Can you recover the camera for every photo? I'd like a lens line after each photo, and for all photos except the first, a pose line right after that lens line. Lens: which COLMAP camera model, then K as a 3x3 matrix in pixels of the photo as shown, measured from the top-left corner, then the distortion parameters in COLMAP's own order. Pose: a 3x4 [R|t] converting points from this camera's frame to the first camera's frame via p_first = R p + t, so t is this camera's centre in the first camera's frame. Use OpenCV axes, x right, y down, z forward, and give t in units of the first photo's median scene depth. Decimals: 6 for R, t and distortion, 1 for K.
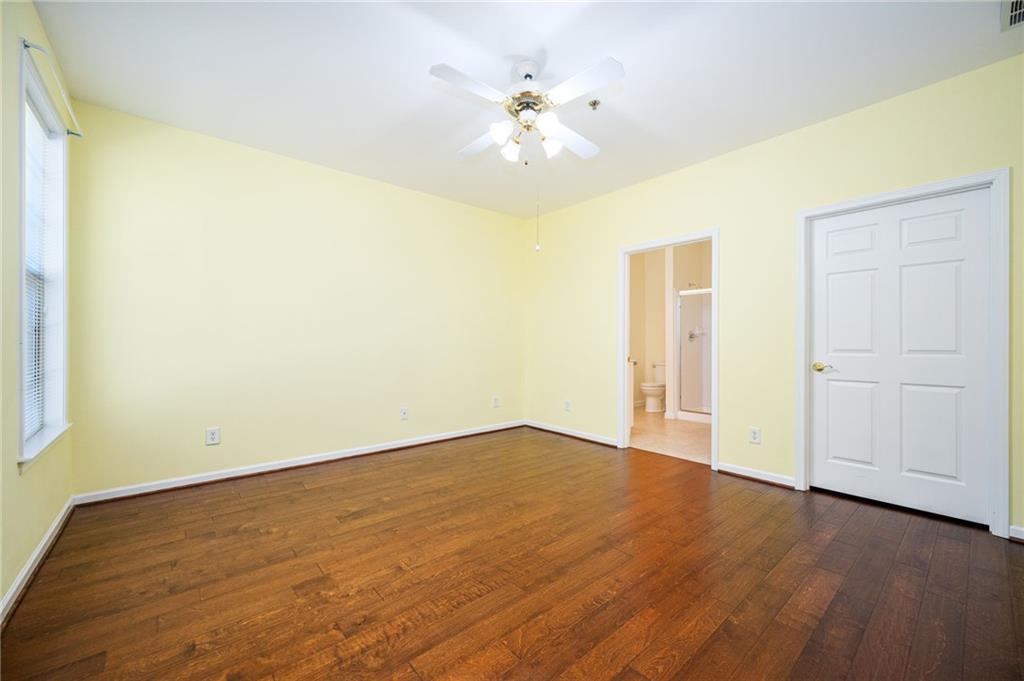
lens RADIAL K [[402.5, 0, 517.3], [0, 402.5, 346.5], [0, 0, 1]] dist [0.001722, -0.000003]
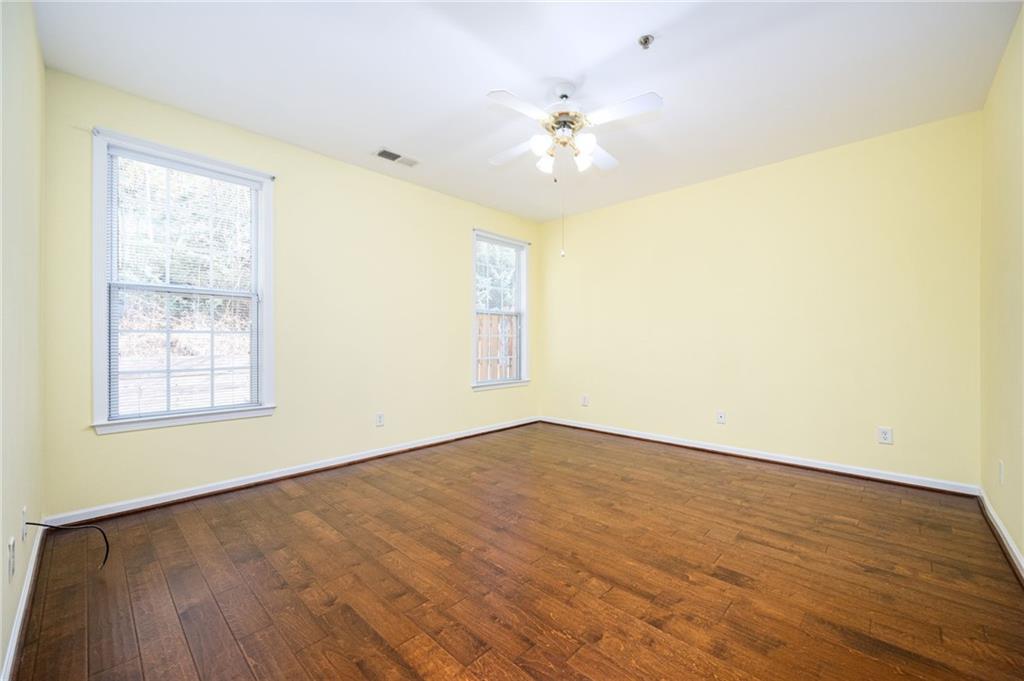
lens RADIAL K [[402.5, 0, 517.3], [0, 402.5, 346.5], [0, 0, 1]] dist [0.001722, -0.000003]
pose [[0.104244, 0.010519, -0.994496, 1.026598], [-0.008626, 0.999916, 0.009672, -0.007069], [0.994514, 0.007570, 0.104326, 0.714401]]
